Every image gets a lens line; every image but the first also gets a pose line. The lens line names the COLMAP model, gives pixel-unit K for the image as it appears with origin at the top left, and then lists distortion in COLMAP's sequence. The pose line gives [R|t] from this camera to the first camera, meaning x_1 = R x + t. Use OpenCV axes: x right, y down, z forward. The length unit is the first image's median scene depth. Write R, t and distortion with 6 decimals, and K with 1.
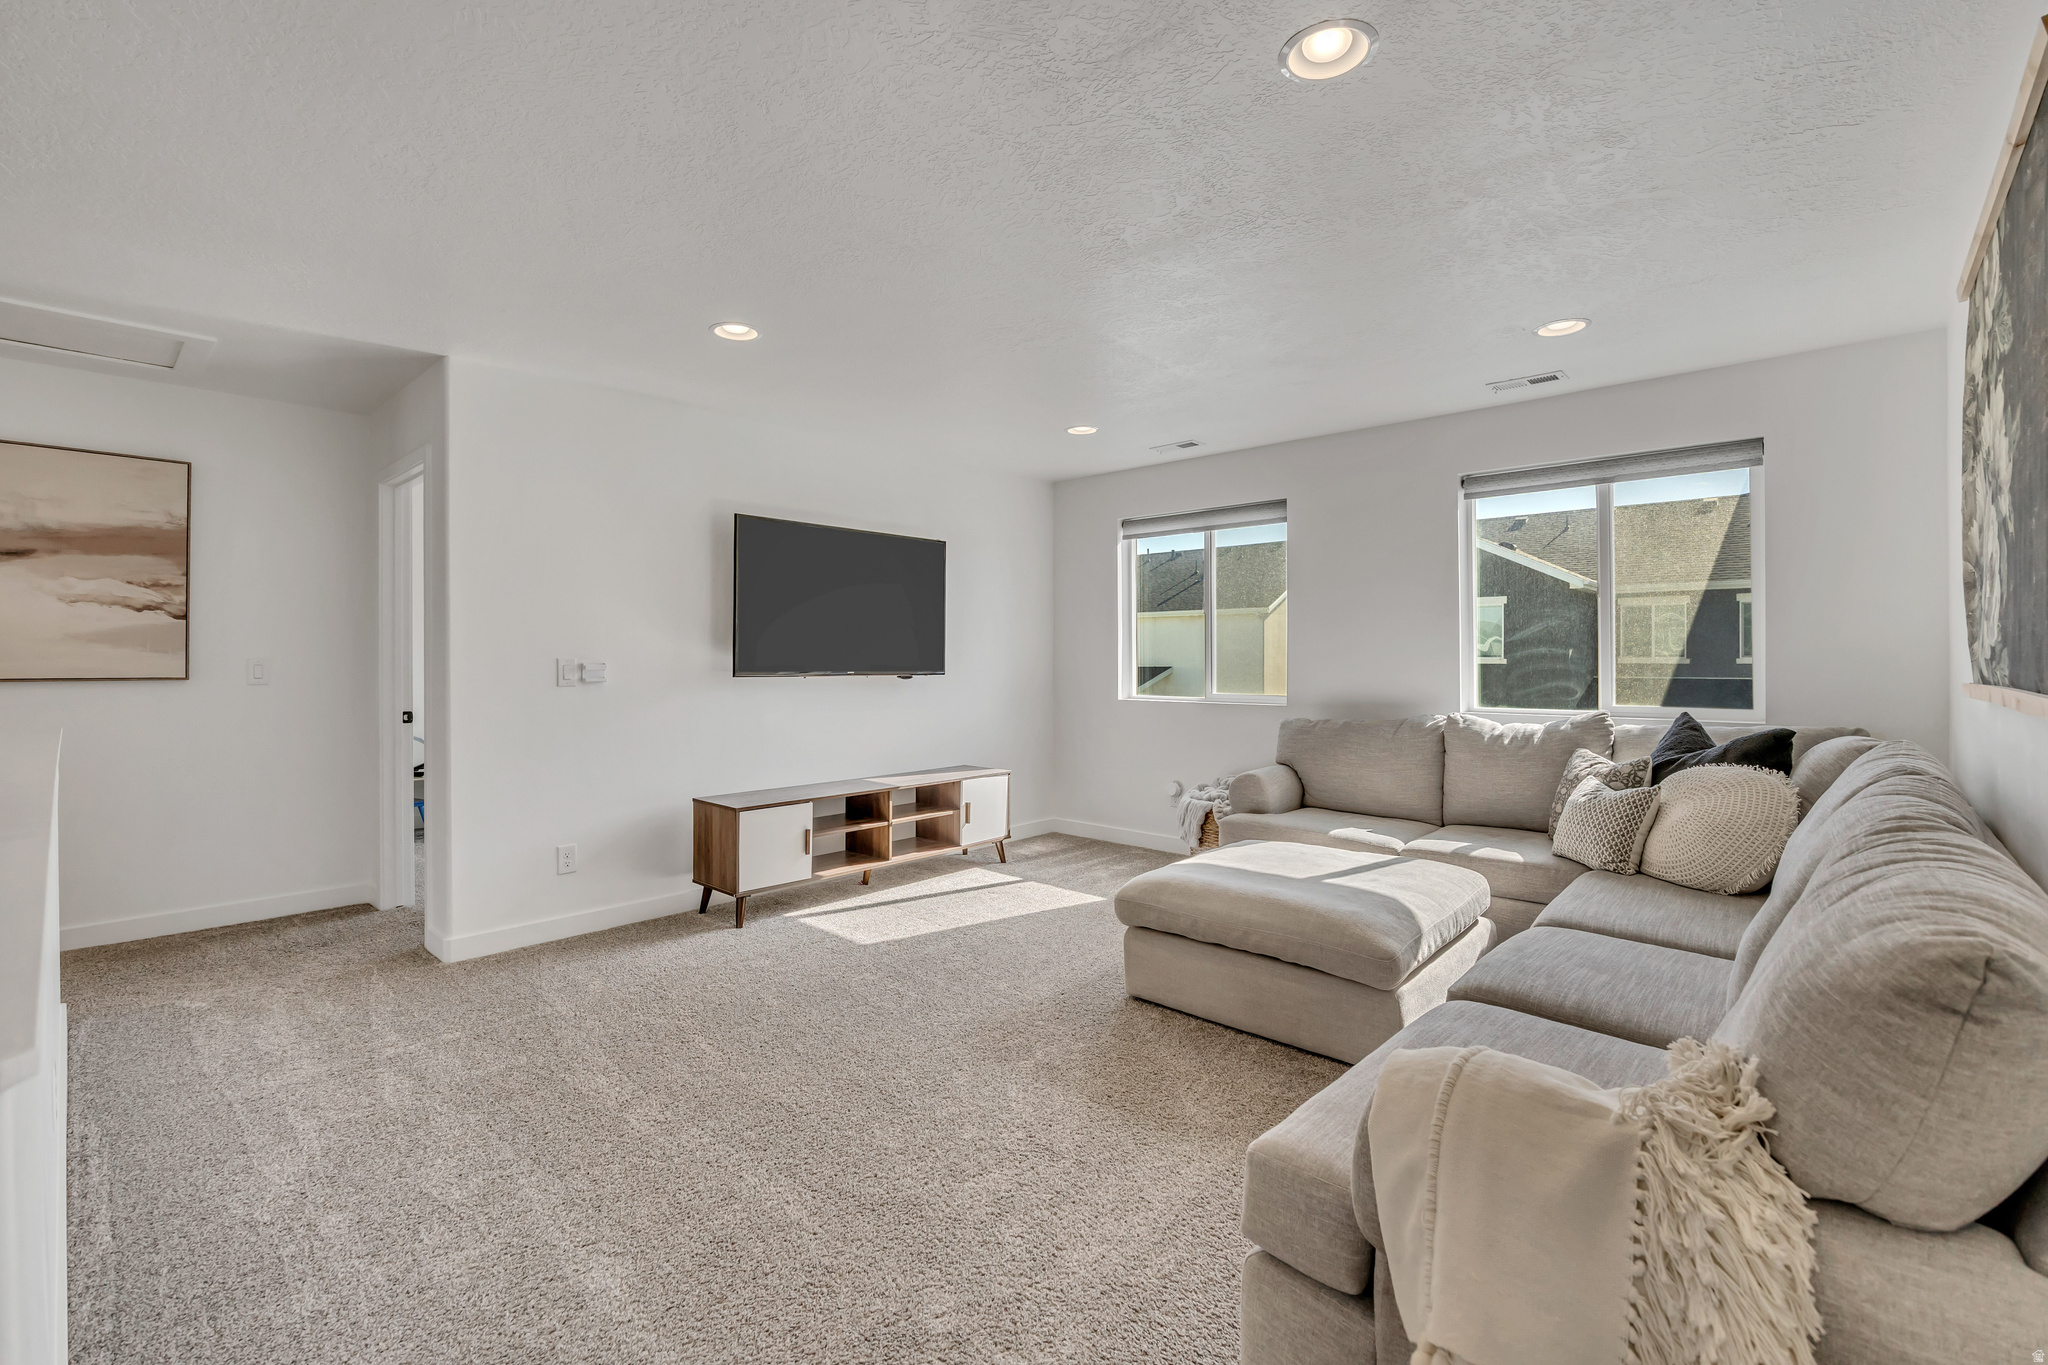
lens RADIAL K [[887.8, 0, 1025.4], [0, 887.8, 670.6], [0, 0, 1]] dist [-0.008658, -0.001075]
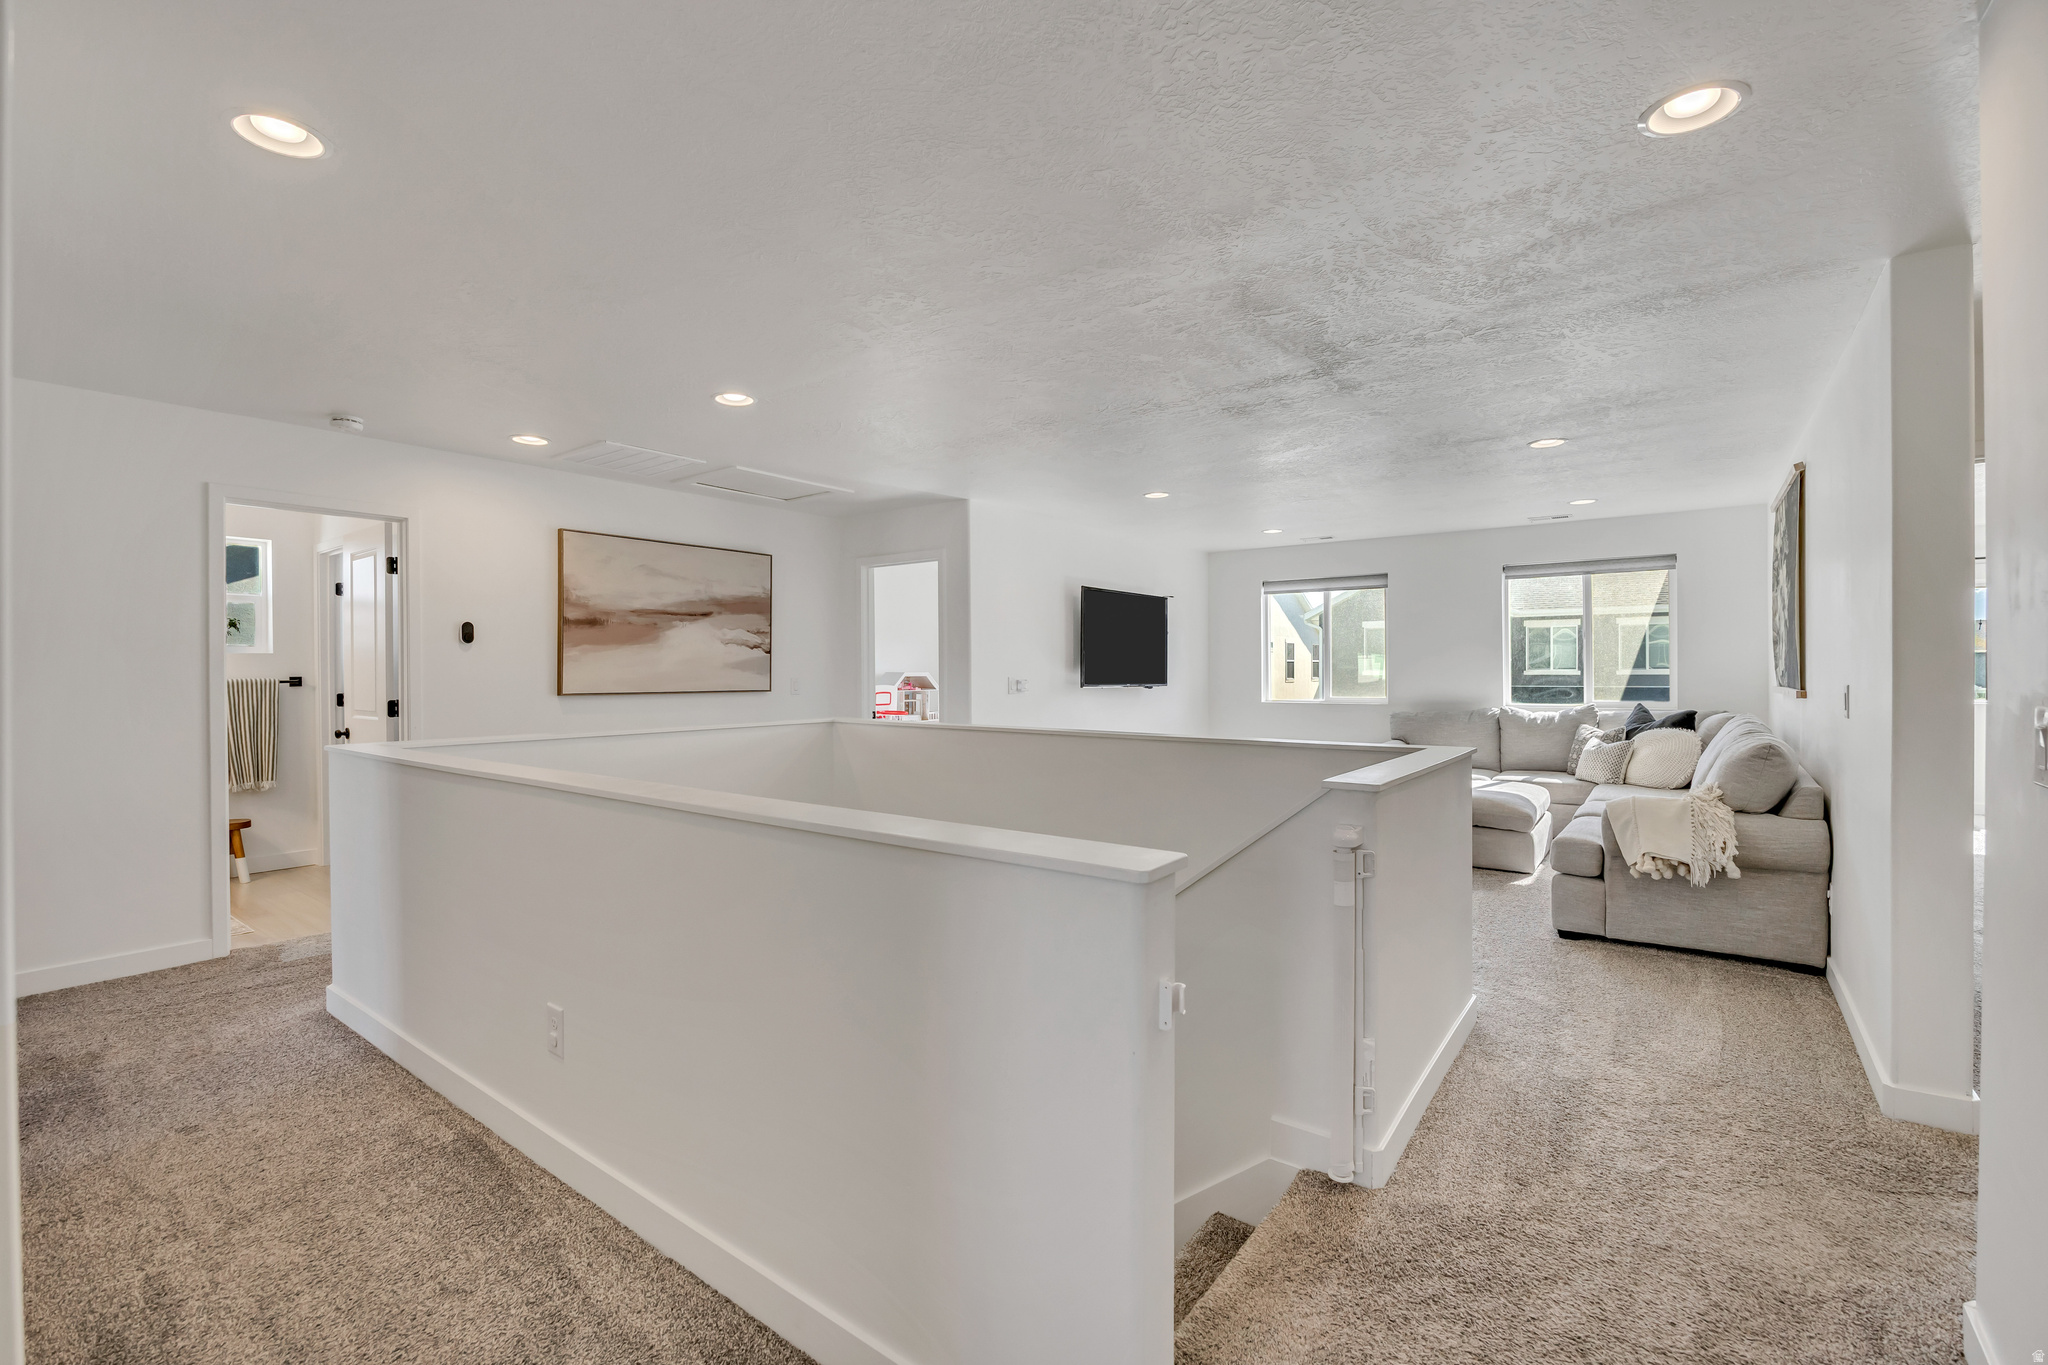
lens RADIAL K [[887.8, 0, 1021.2], [0, 887.8, 683.6], [0, 0, 1]] dist [-0.008658, -0.001075]
pose [[0.994726, -0.005296, 0.102428, -0.713008], [0.005350, 0.999986, -0.000259, -0.000748], [-0.102425, 0.000806, 0.994740, -0.694249]]
